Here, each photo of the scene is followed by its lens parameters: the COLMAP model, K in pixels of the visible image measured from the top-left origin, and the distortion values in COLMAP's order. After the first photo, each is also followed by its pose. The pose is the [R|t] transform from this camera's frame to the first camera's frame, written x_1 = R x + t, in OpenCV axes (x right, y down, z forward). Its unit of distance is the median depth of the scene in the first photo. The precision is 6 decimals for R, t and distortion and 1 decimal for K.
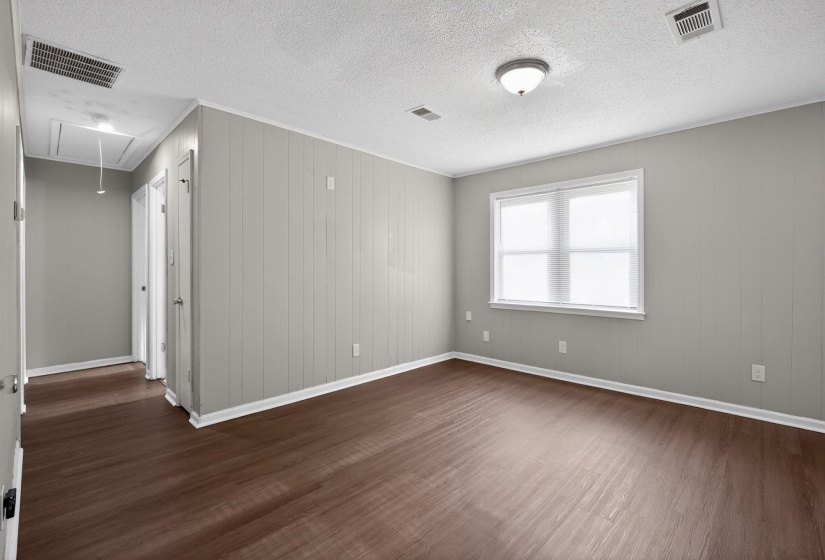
lens RADIAL K [[375.0, 0, 410.9], [0, 375.0, 266.2], [0, 0, 1]] dist [-0.016073, 0.002238]
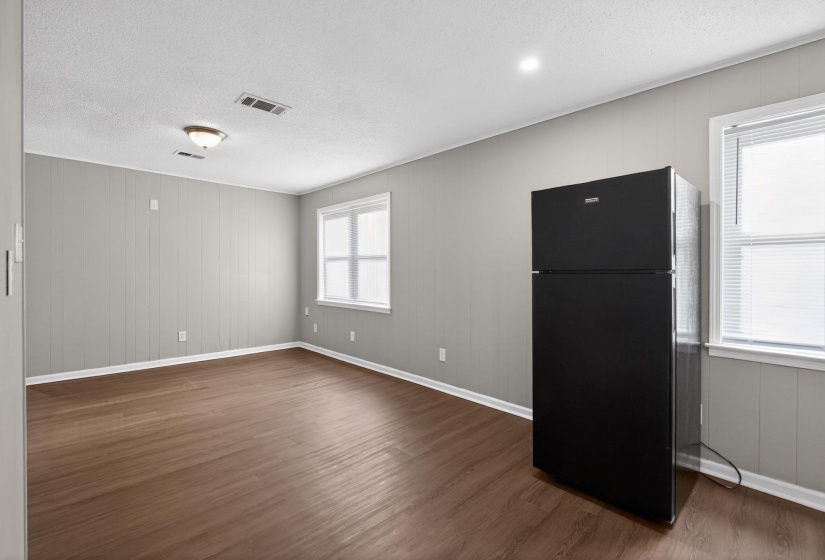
lens RADIAL K [[375.0, 0, 412.9], [0, 375.0, 271.9], [0, 0, 1]] dist [-0.016073, 0.002238]
pose [[0.999236, 0.003715, -0.038915, 0.667943], [-0.003342, 0.999948, 0.009642, -0.007028], [0.038949, -0.009504, 0.999196, -0.219175]]
